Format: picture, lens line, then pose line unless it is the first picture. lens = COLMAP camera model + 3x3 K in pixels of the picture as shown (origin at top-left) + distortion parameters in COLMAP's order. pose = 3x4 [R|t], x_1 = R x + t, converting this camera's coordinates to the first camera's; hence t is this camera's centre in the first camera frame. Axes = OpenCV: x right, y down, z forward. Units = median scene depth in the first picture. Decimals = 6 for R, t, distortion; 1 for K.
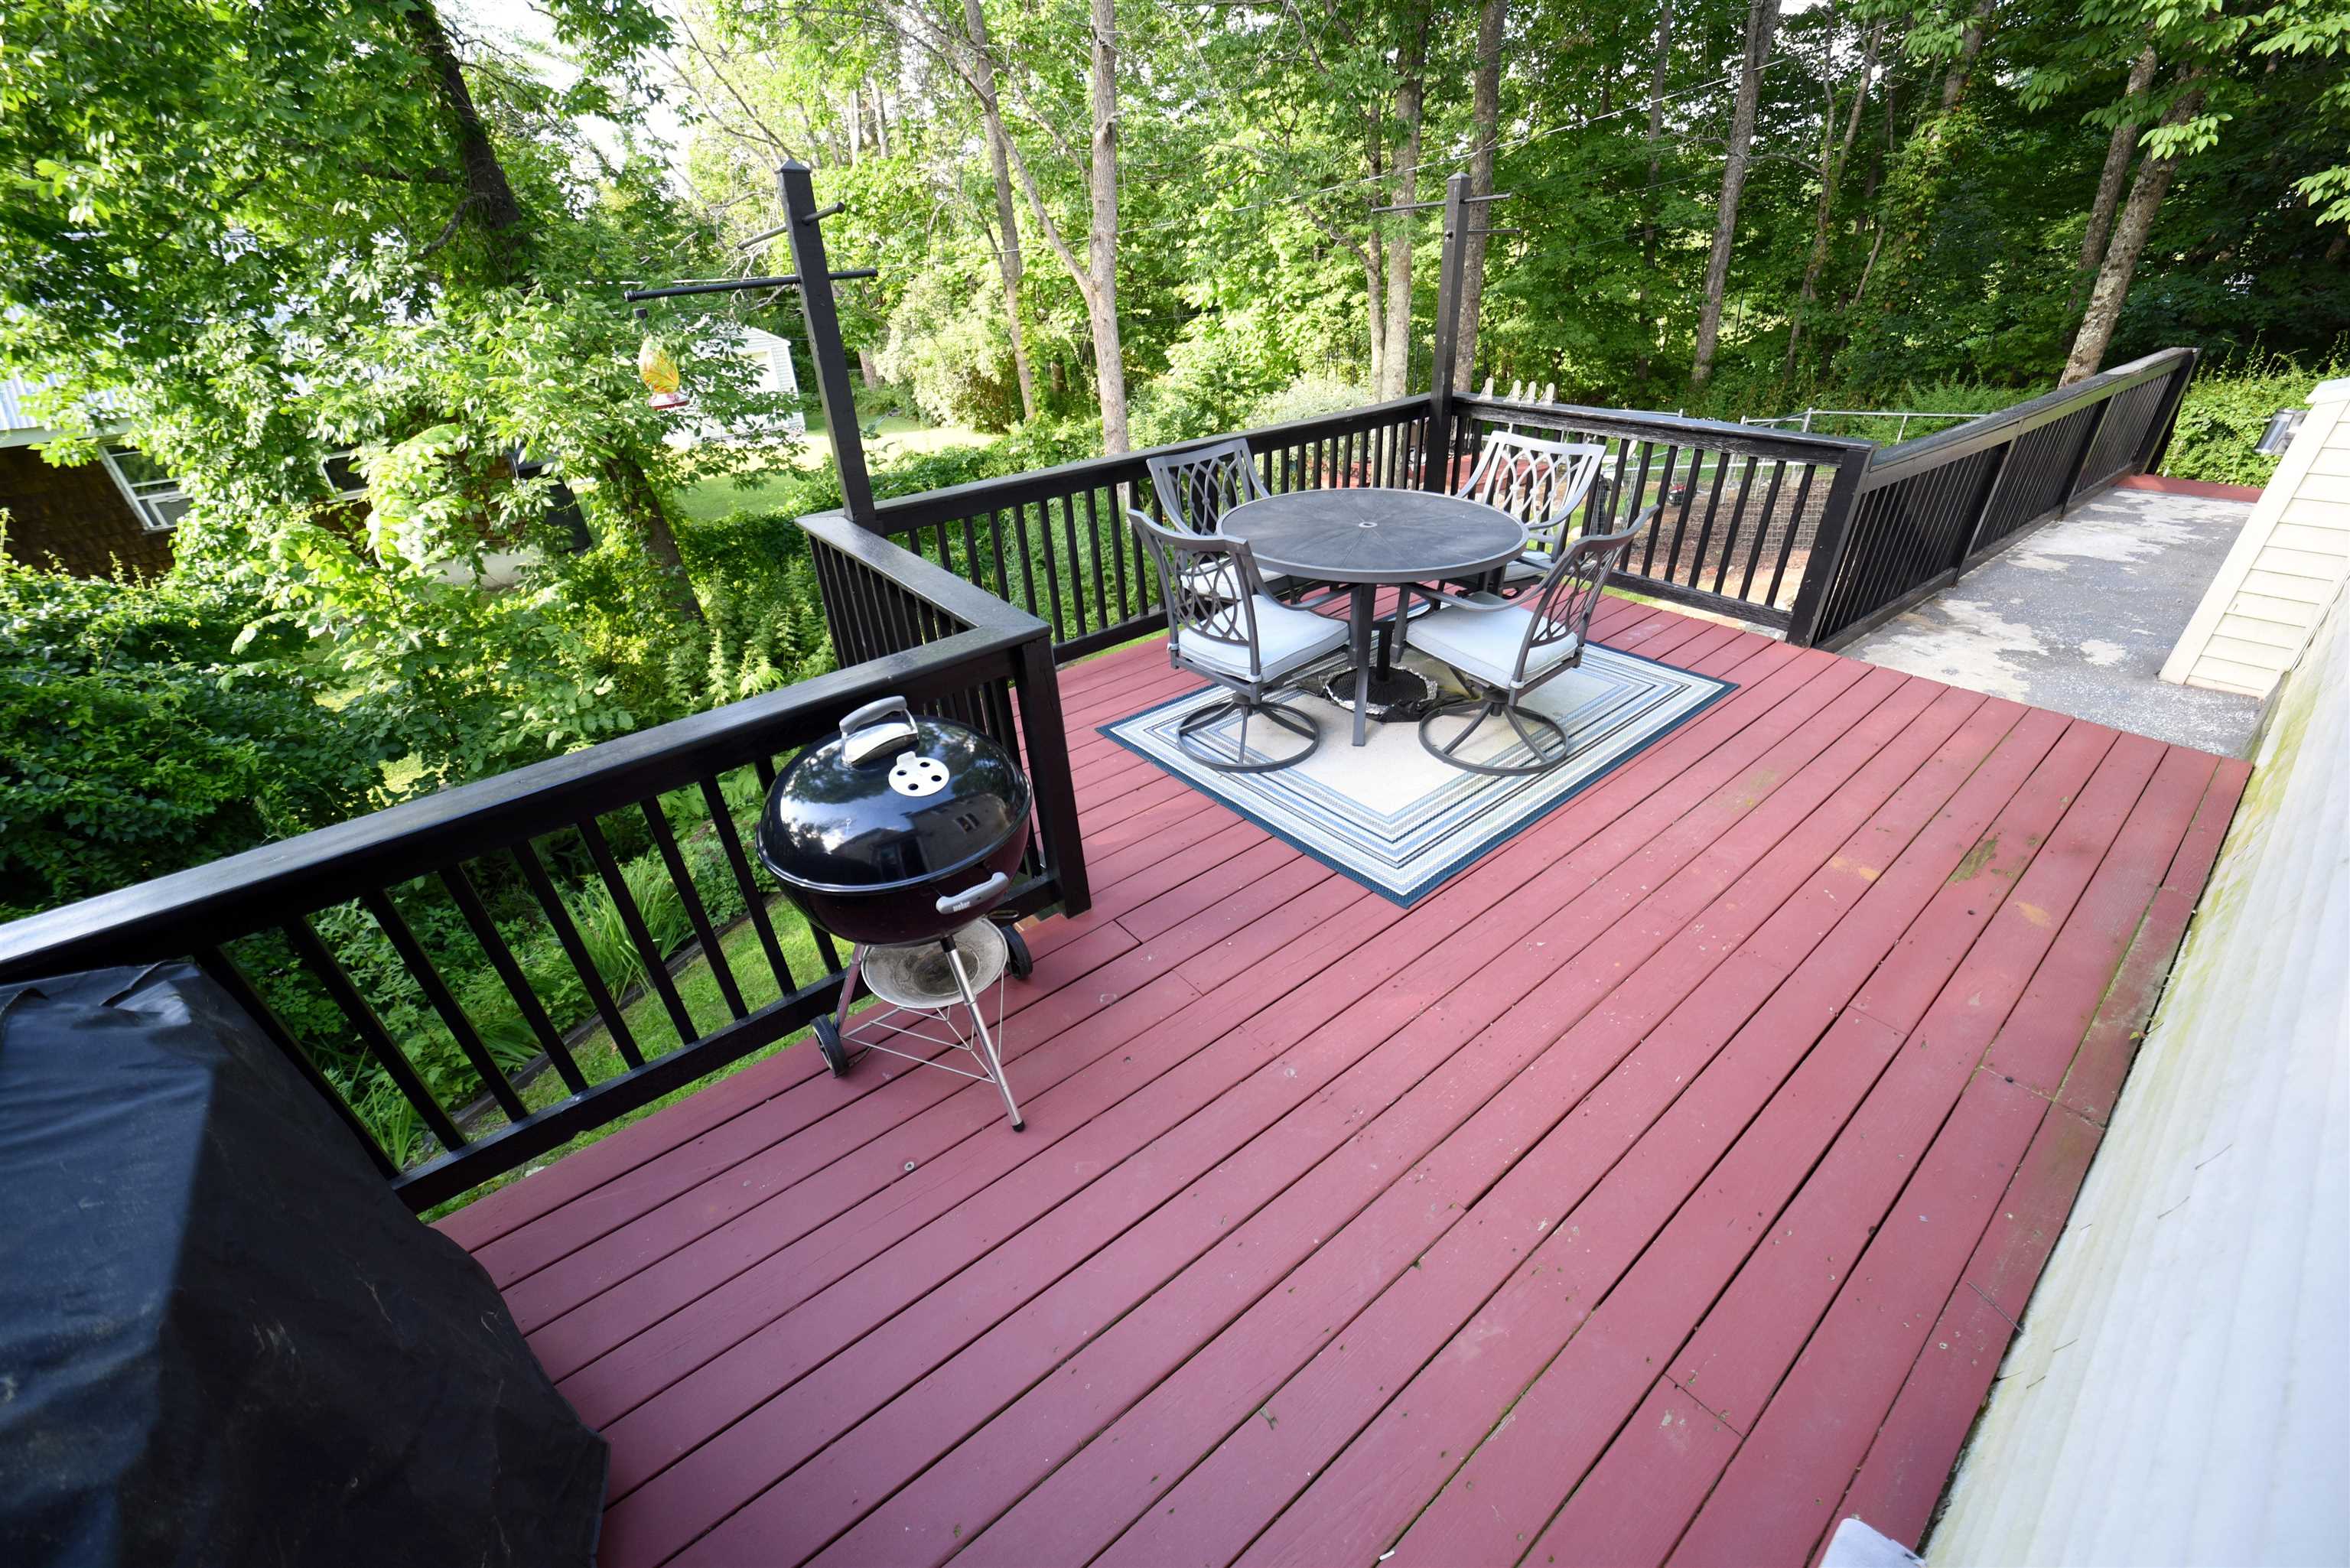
lens RADIAL K [[926.1, 0, 1168.7], [0, 926.1, 797.2], [0, 0, 1]] dist [-0.035091, 0.009003]
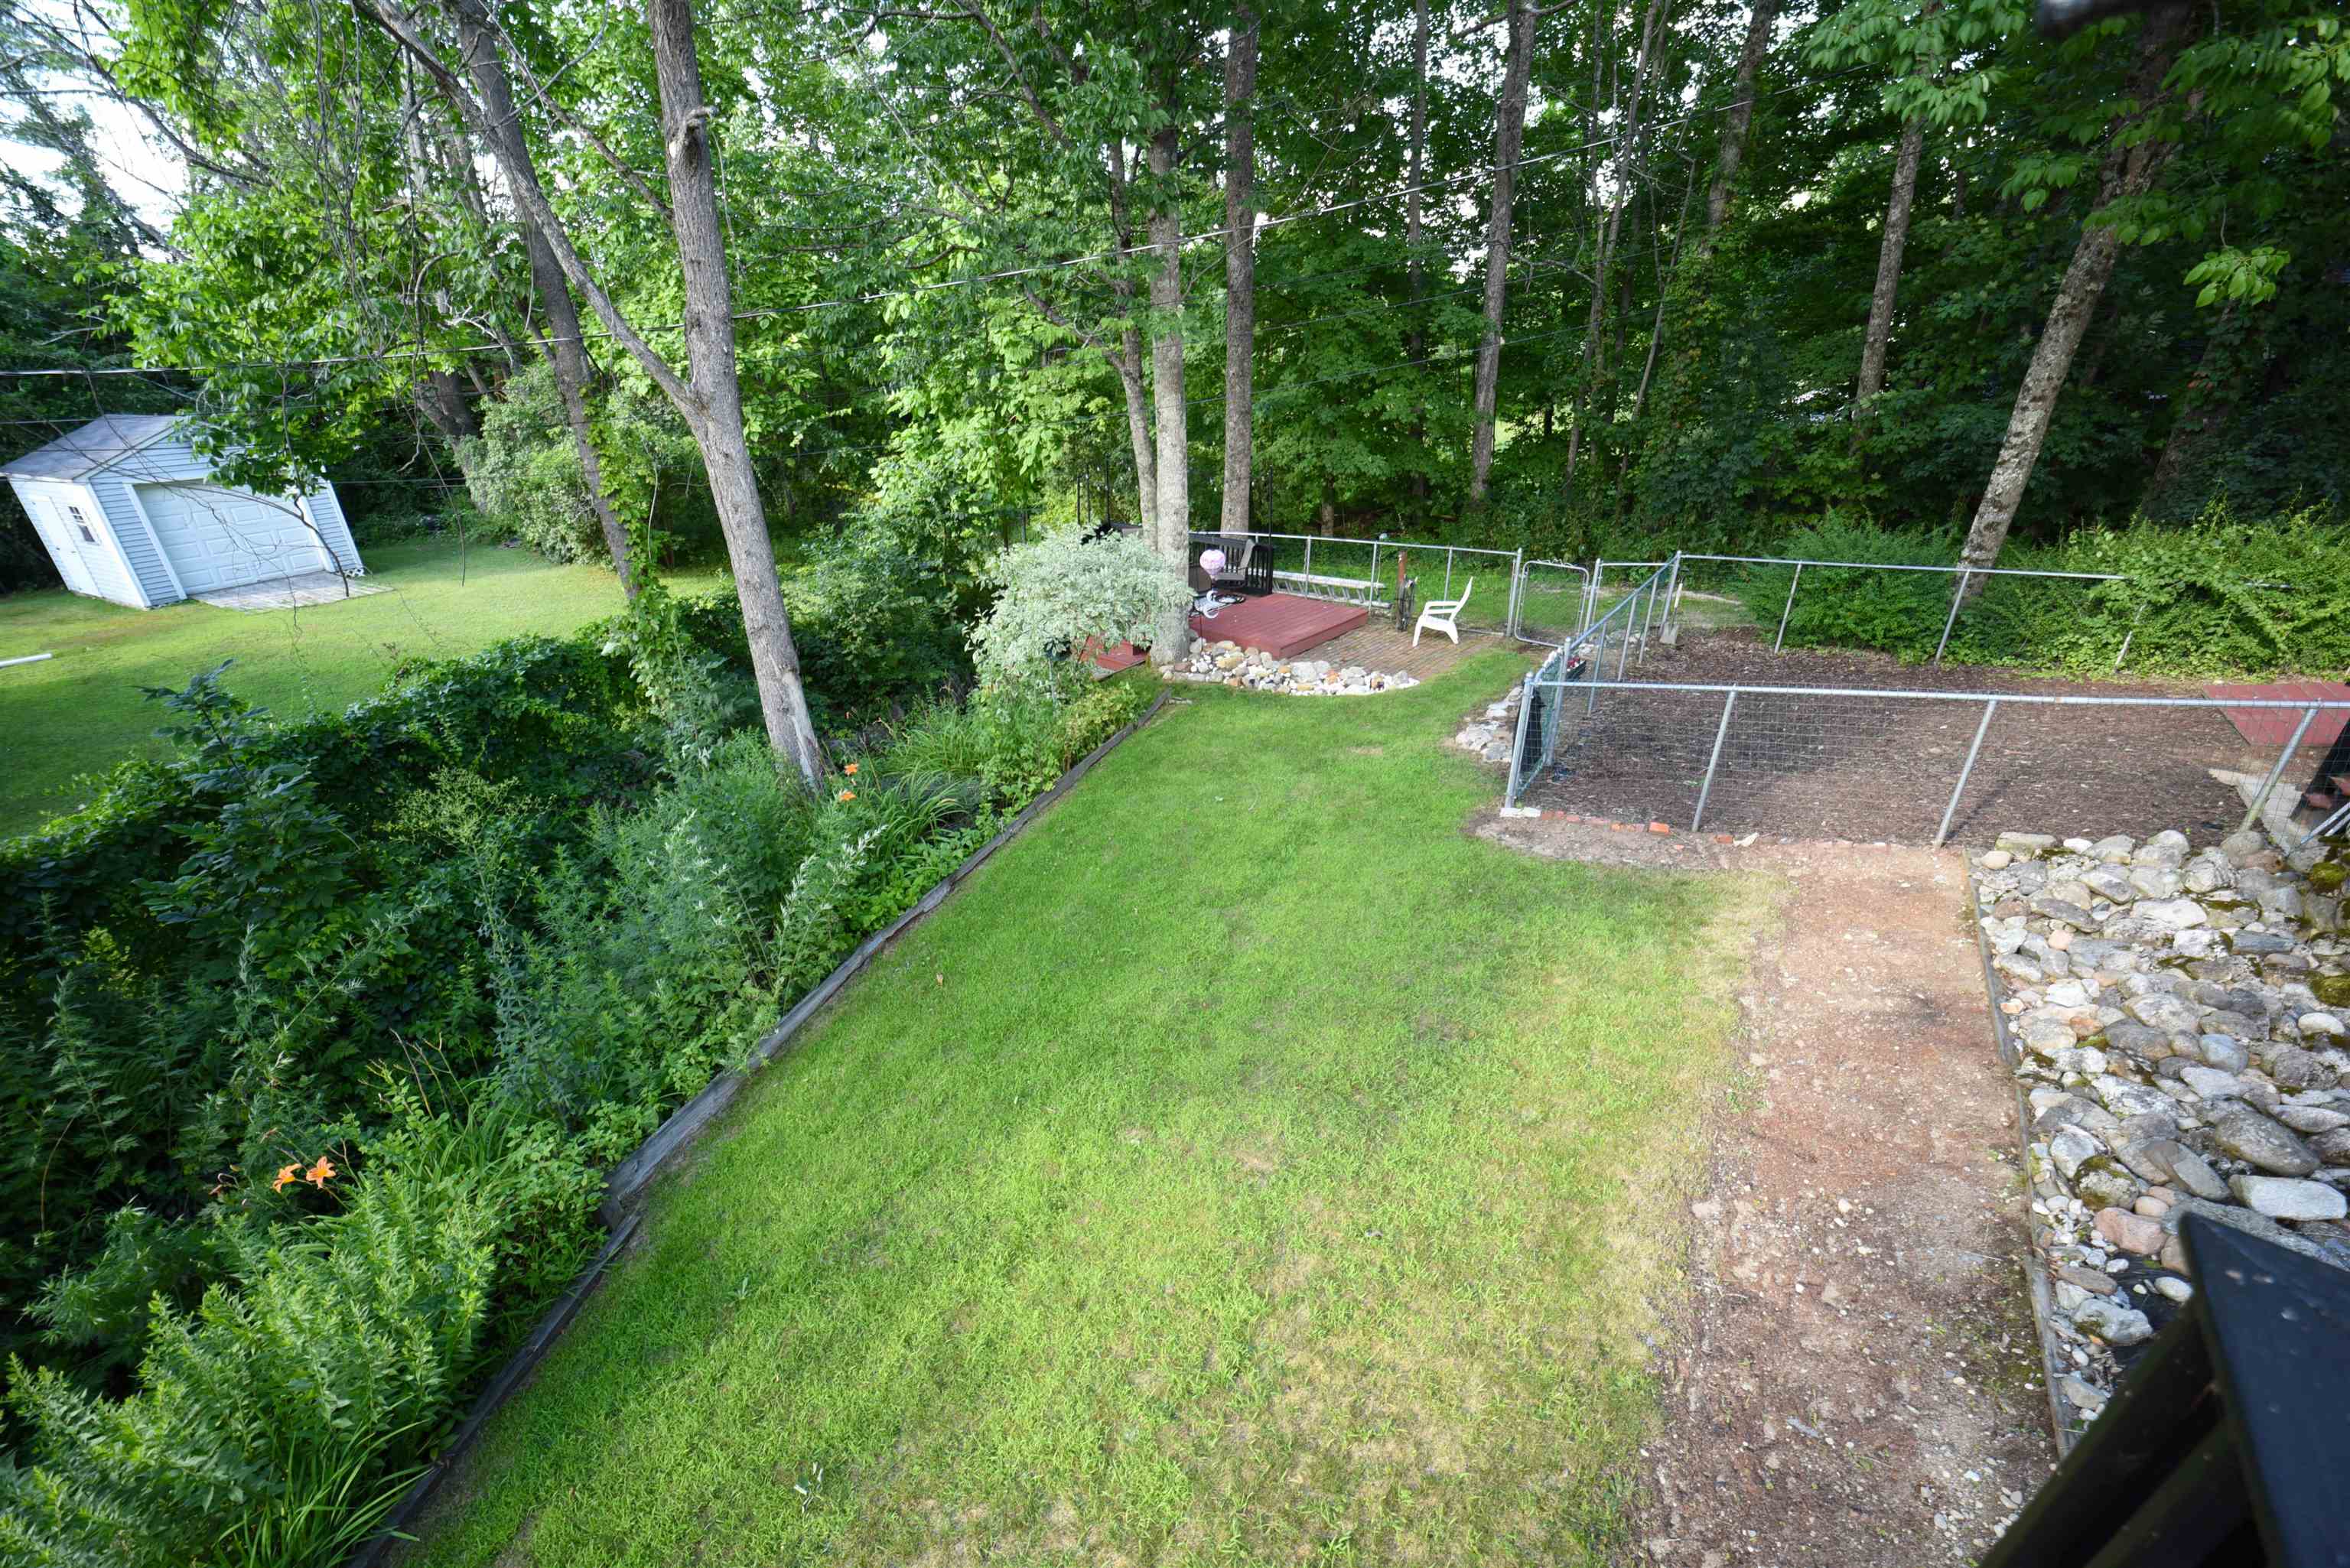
lens RADIAL K [[926.1, 0, 1161.7], [0, 926.1, 787.9], [0, 0, 1]] dist [-0.035091, 0.009003]
pose [[0.964791, -0.085207, 0.248833, 0.022269], [0.108281, 0.990852, -0.080541, -0.139300], [-0.239694, 0.104649, 0.965192, 0.233074]]
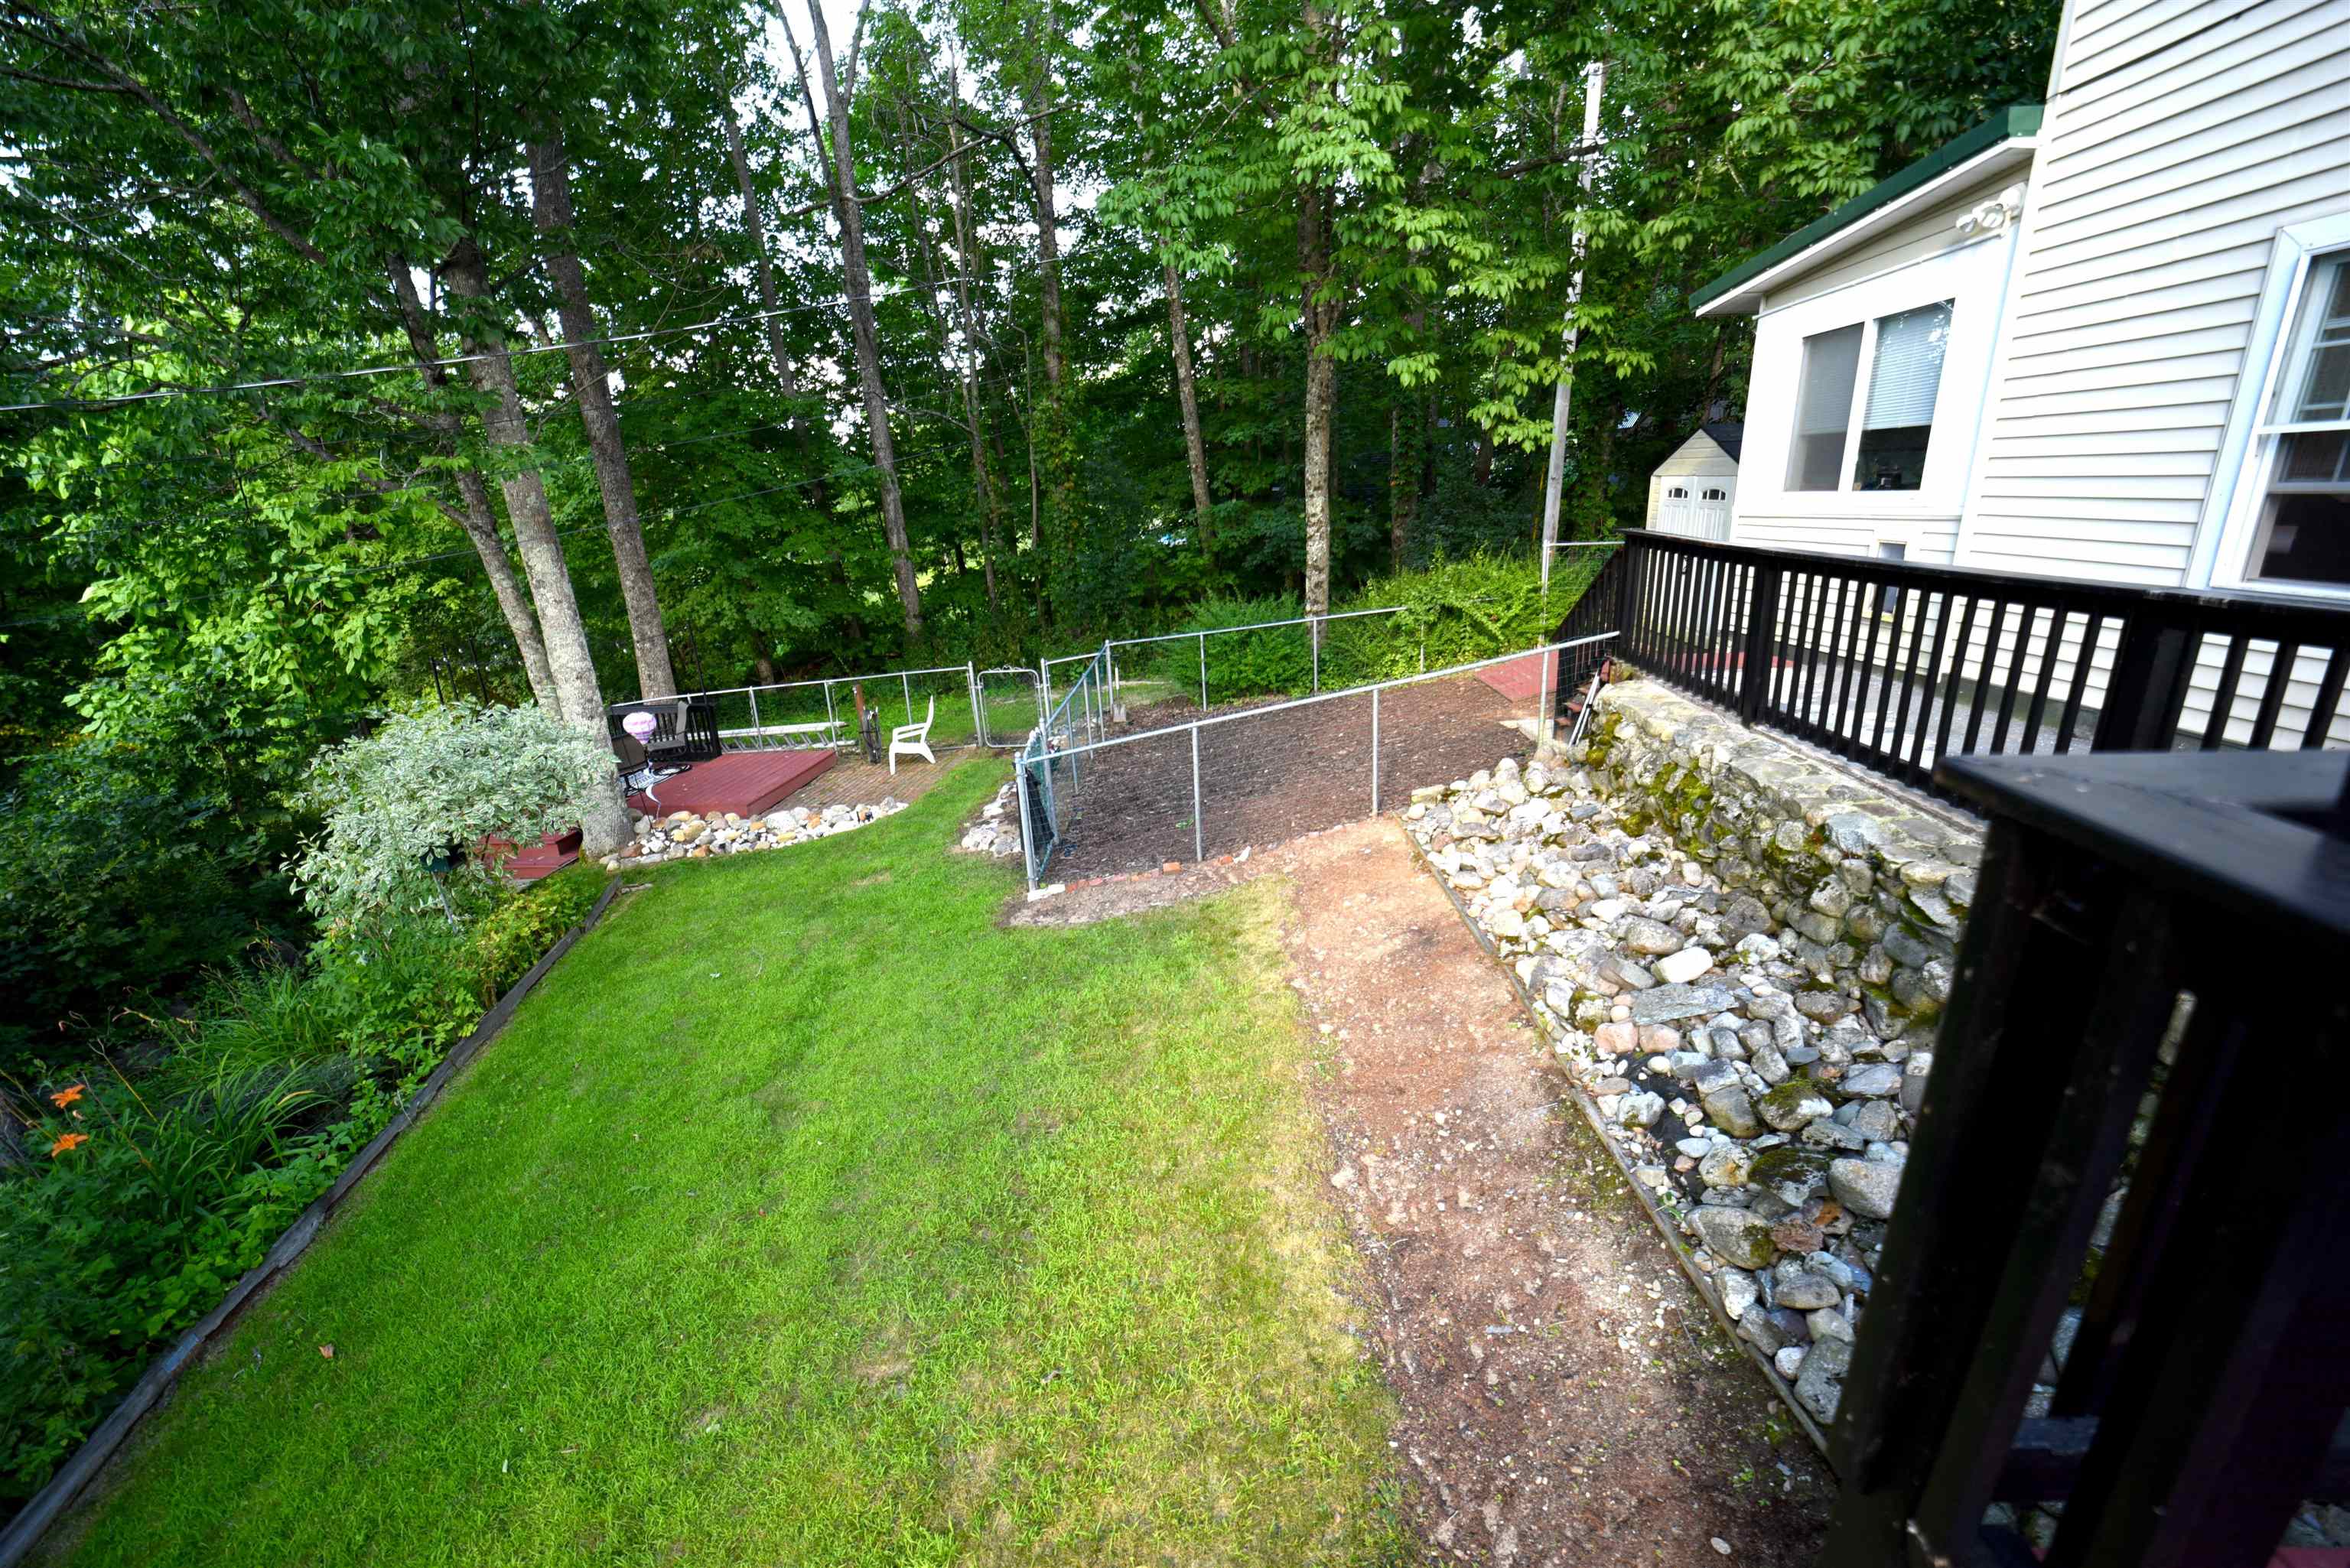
lens RADIAL K [[926.1, 0, 1173.9], [0, 926.1, 794.0], [0, 0, 1]] dist [-0.035091, 0.009003]
pose [[0.646131, -0.223012, 0.729918, 0.025660], [0.412355, 0.906765, -0.087977, -0.125596], [-0.642244, 0.357830, 0.677850, 0.261734]]
